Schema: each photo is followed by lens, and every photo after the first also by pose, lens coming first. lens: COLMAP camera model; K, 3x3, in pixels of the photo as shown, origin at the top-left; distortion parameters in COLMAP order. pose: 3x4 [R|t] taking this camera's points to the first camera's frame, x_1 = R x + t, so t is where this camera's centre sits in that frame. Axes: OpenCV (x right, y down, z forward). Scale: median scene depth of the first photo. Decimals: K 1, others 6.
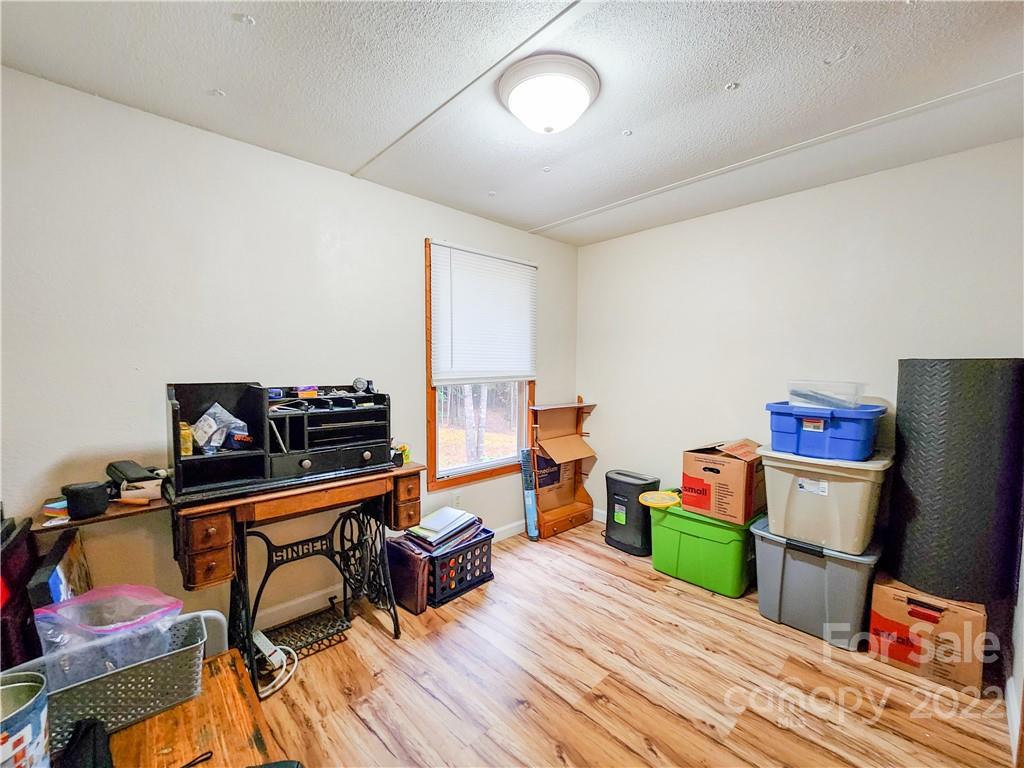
lens RADIAL K [[415.3, 0, 495.9], [0, 415.3, 387.7], [0, 0, 1]] dist [-0.003010, 0.000183]
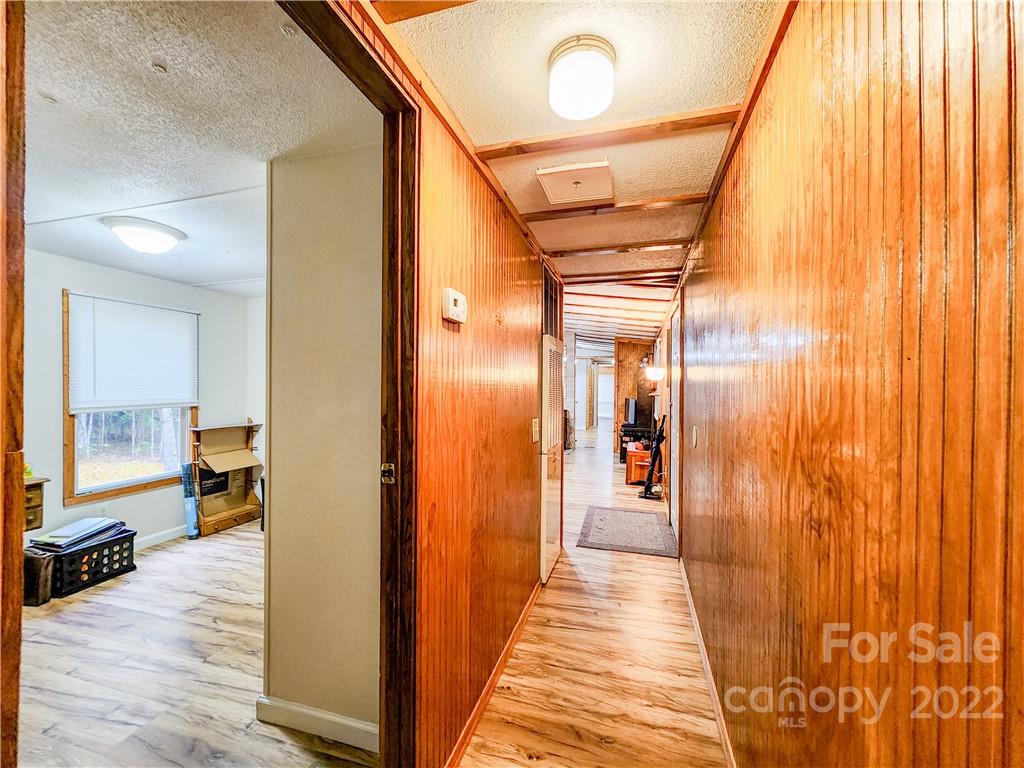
lens RADIAL K [[414.4, 0, 497.7], [0, 414.4, 386.3], [0, 0, 1]] dist [-0.008095, 0.003551]
pose [[0.846413, -0.011735, 0.532398, 0.291107], [0.043677, 0.997919, -0.047442, 0.031522], [-0.530733, 0.063409, 0.845164, -0.712041]]
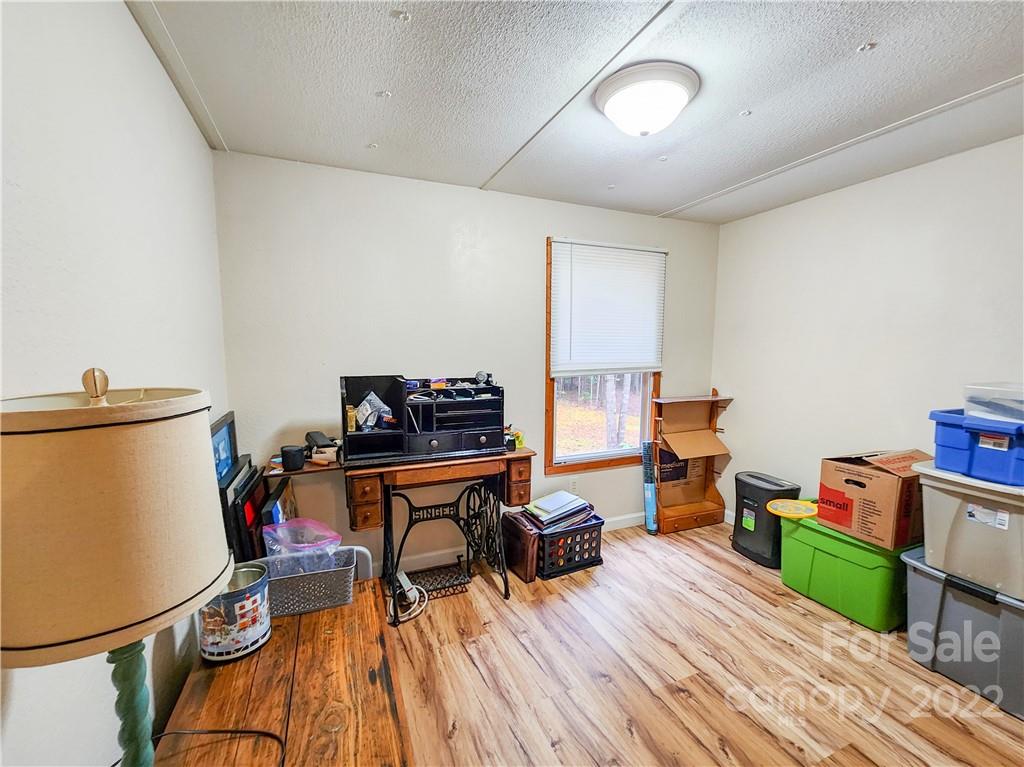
lens RADIAL K [[415.3, 0, 495.9], [0, 415.3, 387.2], [0, 0, 1]] dist [-0.003010, 0.000183]
pose [[0.939851, 0.027331, -0.340489, 0.096790], [-0.013012, 0.998935, 0.044269, -0.029551], [0.341337, -0.037176, 0.939206, -0.062494]]
